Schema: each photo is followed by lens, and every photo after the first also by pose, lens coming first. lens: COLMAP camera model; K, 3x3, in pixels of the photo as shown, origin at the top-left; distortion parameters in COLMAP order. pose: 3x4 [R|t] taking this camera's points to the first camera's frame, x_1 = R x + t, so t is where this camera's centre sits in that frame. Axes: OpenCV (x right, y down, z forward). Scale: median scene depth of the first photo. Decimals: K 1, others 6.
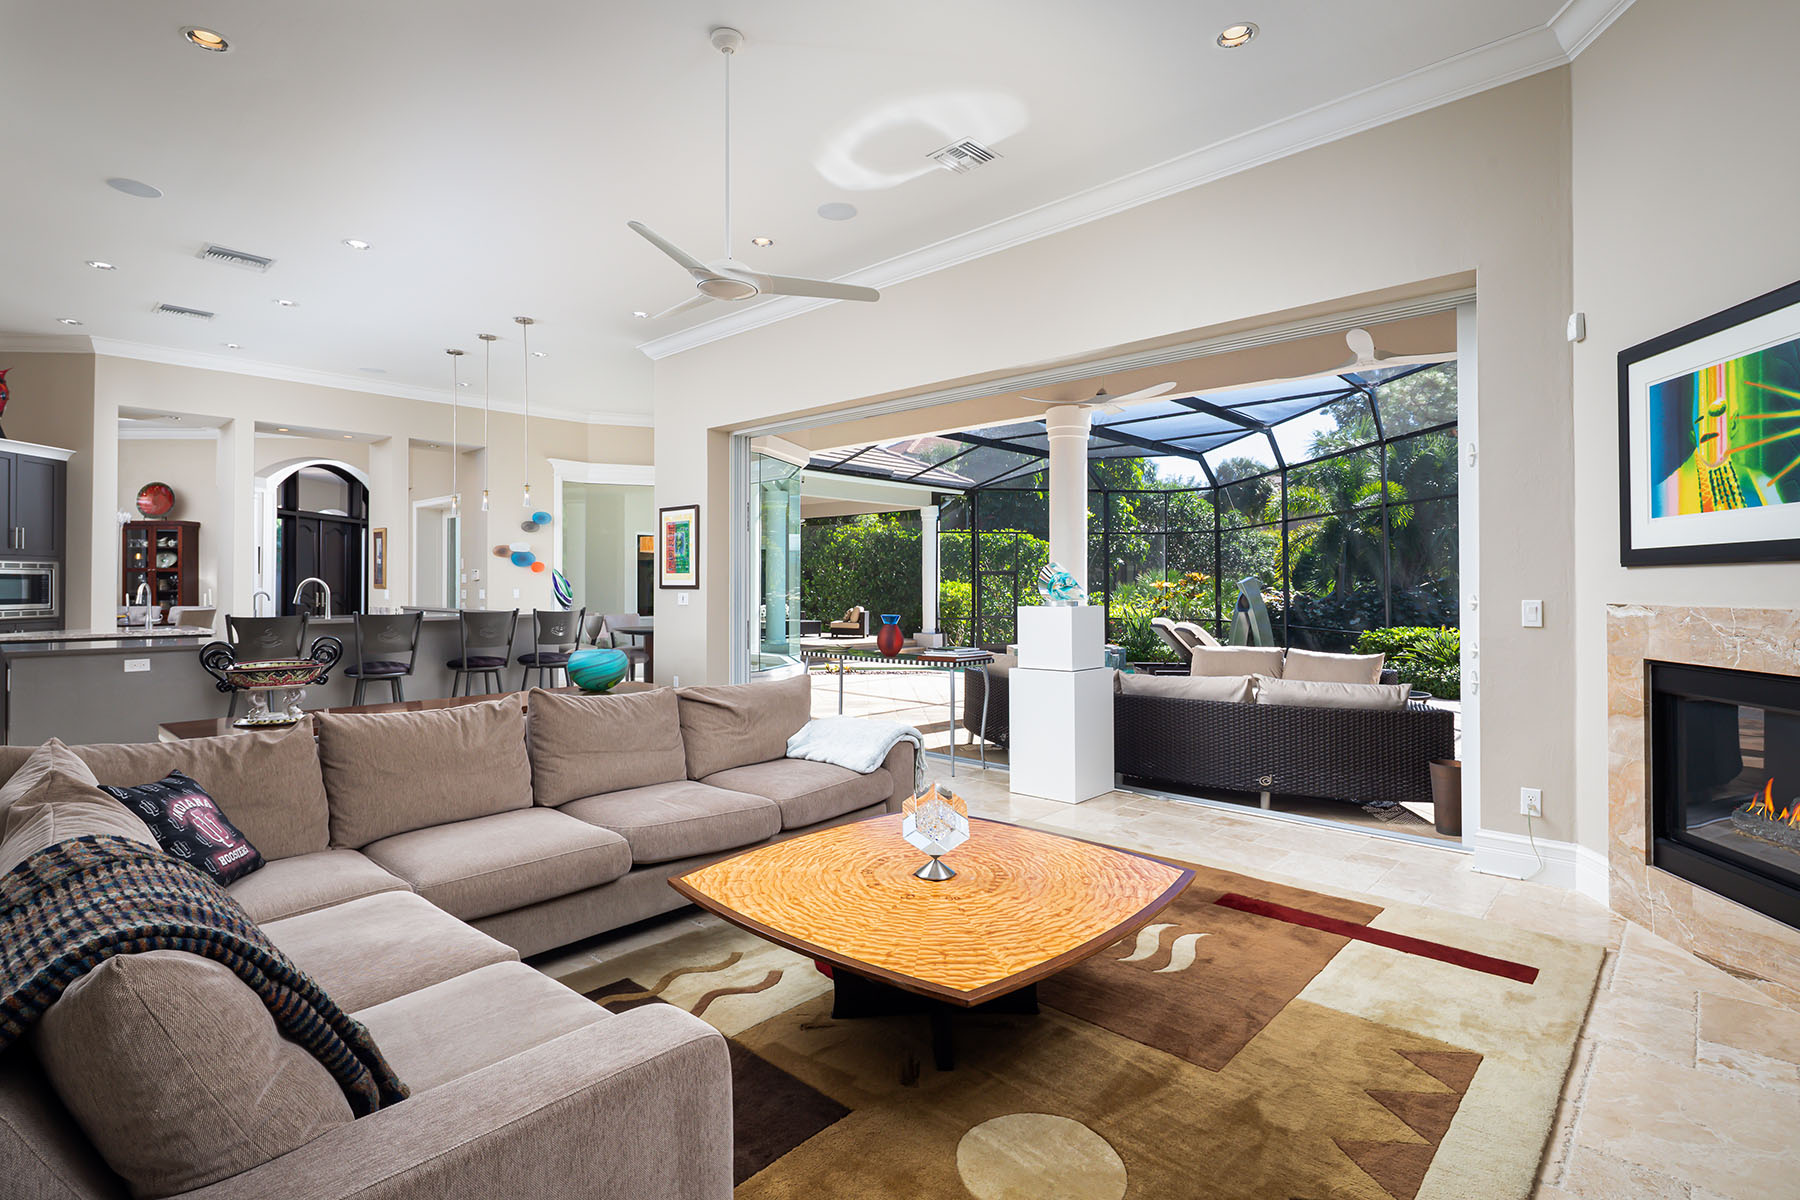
lens RADIAL K [[869.9, 0, 893.6], [0, 869.9, 580.4], [0, 0, 1]] dist [-0.001507, -0.000435]
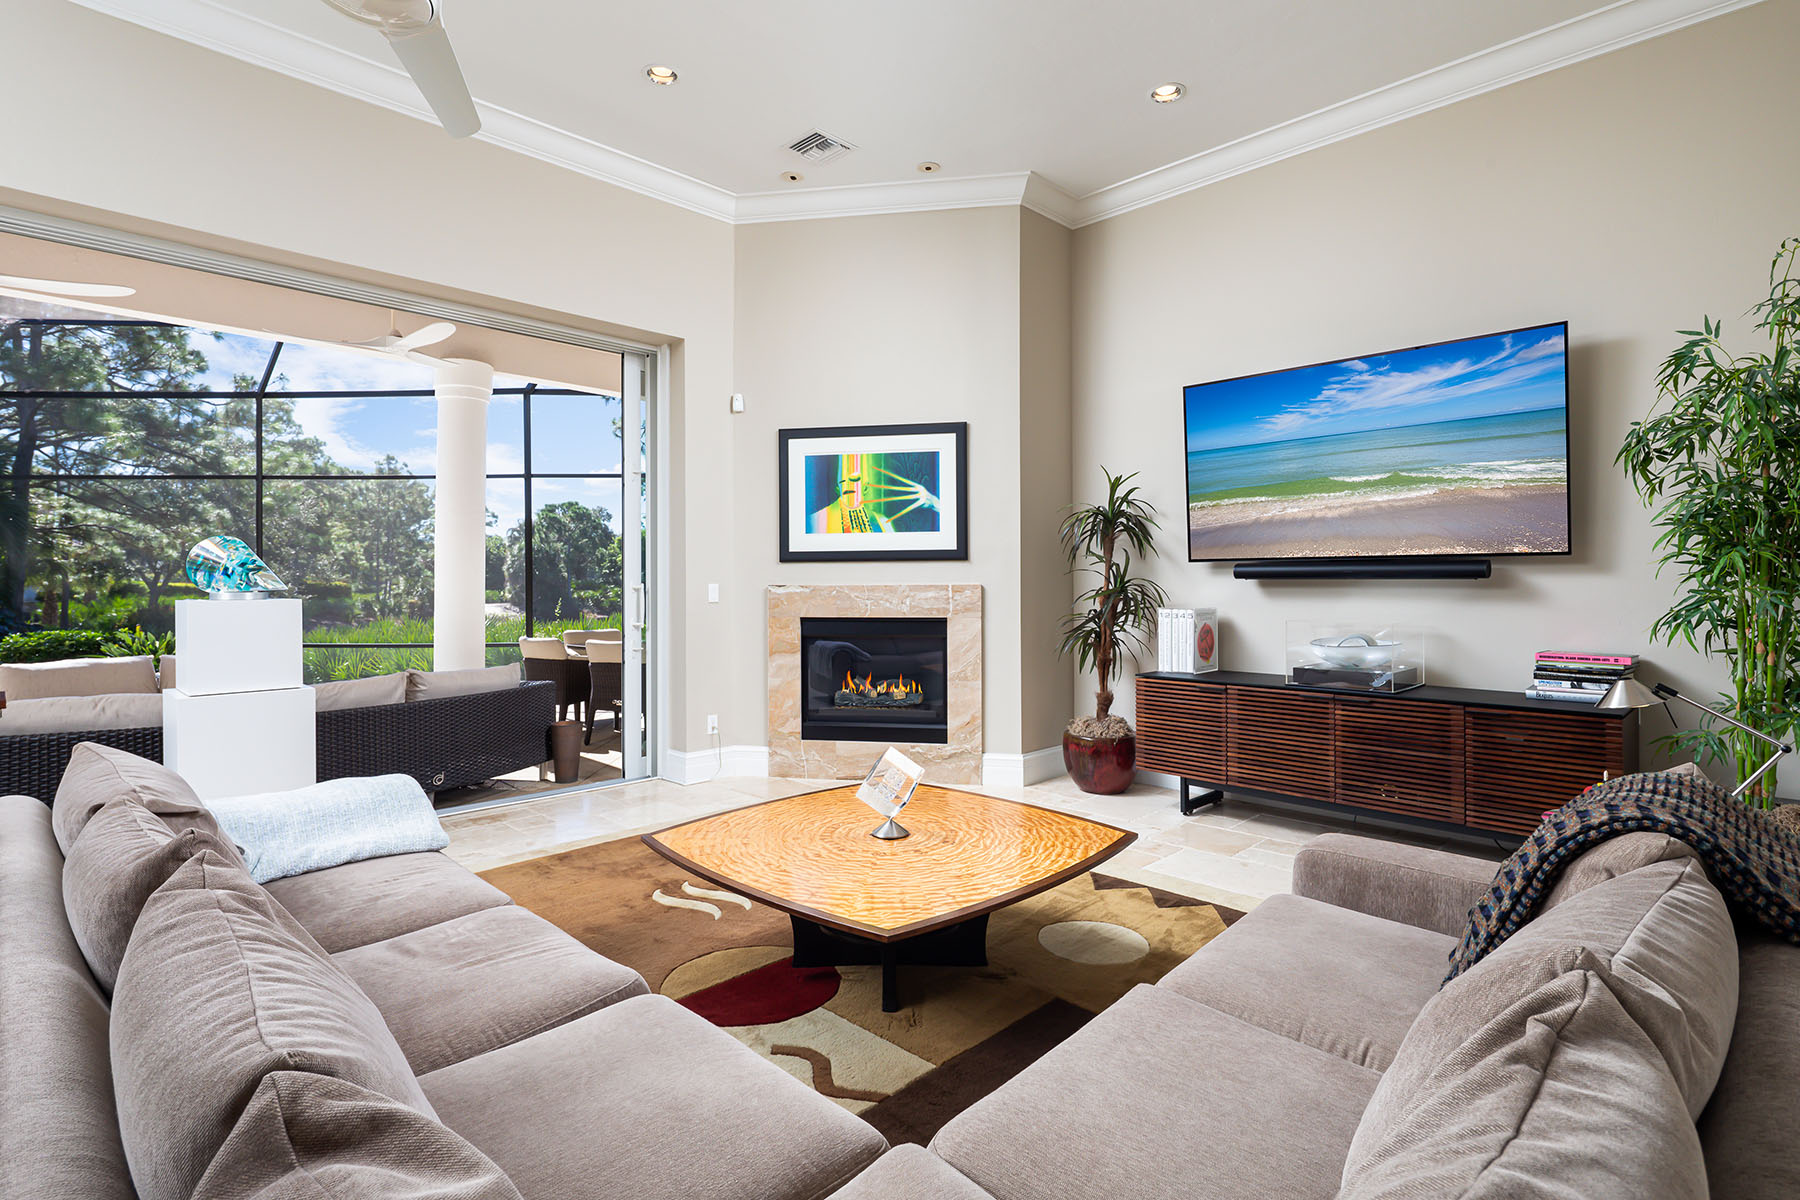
lens RADIAL K [[869.9, 0, 893.6], [0, 869.9, 580.4], [0, 0, 1]] dist [-0.001507, -0.000435]
pose [[0.024755, 0.007027, 0.999669, -0.850645], [-0.002673, 0.999972, -0.006963, 0.031968], [-0.999690, -0.002500, 0.024773, 0.816665]]
